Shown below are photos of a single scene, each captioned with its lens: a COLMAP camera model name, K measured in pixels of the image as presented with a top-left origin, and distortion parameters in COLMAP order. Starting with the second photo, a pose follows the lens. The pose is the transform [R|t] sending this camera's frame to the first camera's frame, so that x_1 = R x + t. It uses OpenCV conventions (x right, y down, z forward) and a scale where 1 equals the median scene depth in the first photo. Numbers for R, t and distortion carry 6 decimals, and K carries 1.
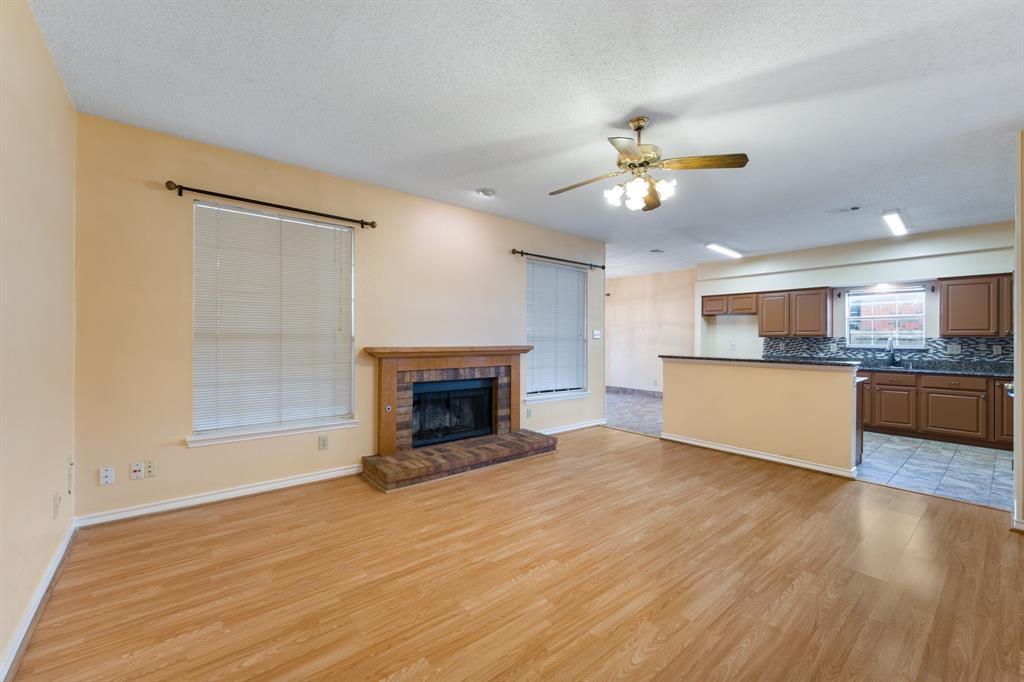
lens RADIAL K [[414.5, 0, 510.0], [0, 414.5, 337.3], [0, 0, 1]] dist [0.000217, 0.000065]
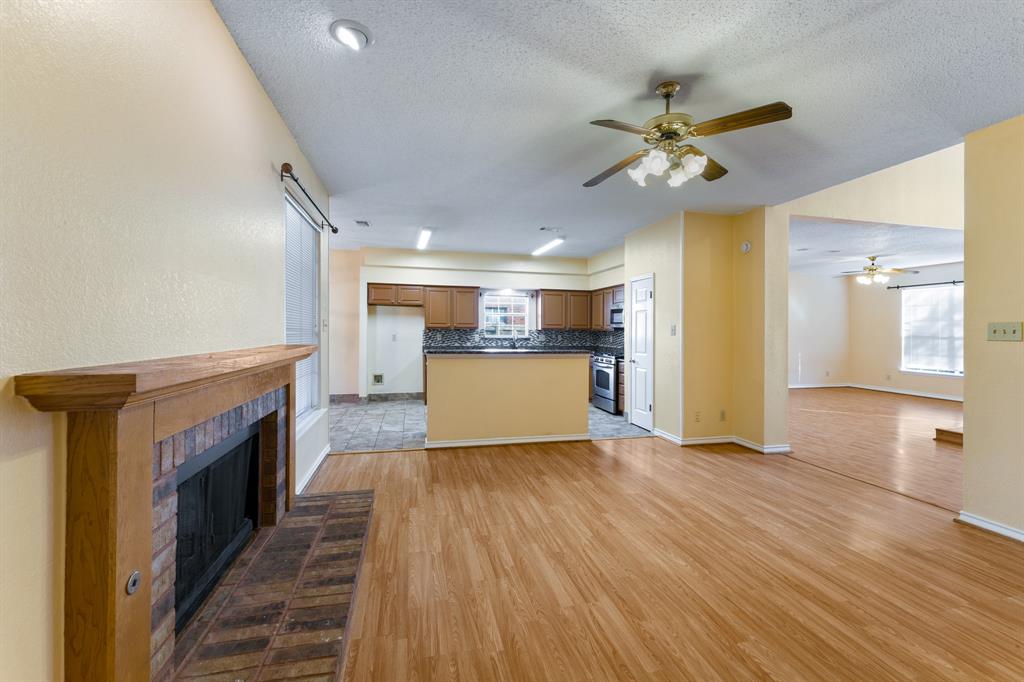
lens RADIAL K [[414.5, 0, 510.0], [0, 414.5, 337.3], [0, 0, 1]] dist [0.000217, 0.000065]
pose [[0.432787, -0.018055, 0.901315, -0.367581], [-0.009692, 0.999648, 0.024678, -0.009898], [-0.901444, -0.019416, 0.432460, 0.538502]]
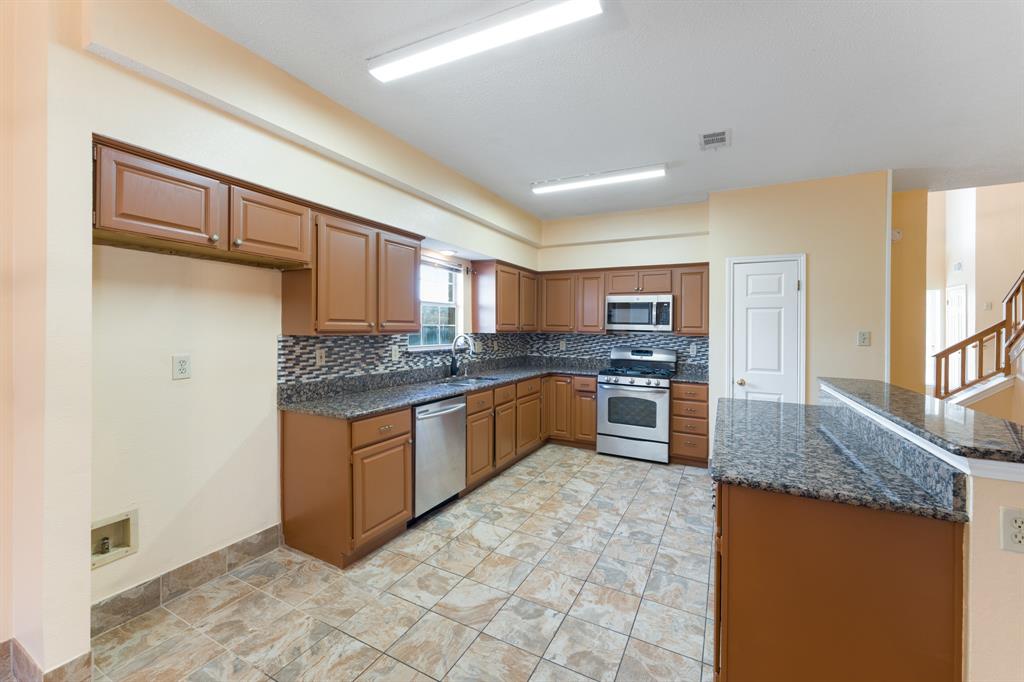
lens RADIAL K [[412.4, 0, 509.1], [0, 412.4, 328.9], [0, 0, 1]] dist [-0.000039, -0.000031]
pose [[-0.385780, -0.013109, 0.922498, 0.328133], [-0.016450, 0.999838, 0.007329, -0.016931], [-0.922444, -0.012348, -0.385933, 1.475213]]
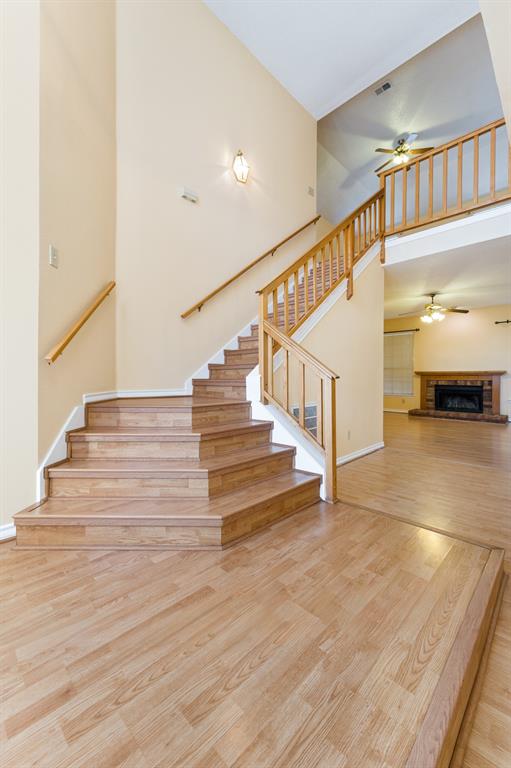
lens RADIAL K [[310.8, 0, 255.5], [0, 310.8, 384.0], [0, 0, 1]] dist [0.000217, 0.000065]
pose [[0.103199, 0.022860, -0.994398, 1.407687], [0.003674, 0.999720, 0.023363, 0.045948], [0.994654, -0.006064, 0.103086, -0.300413]]
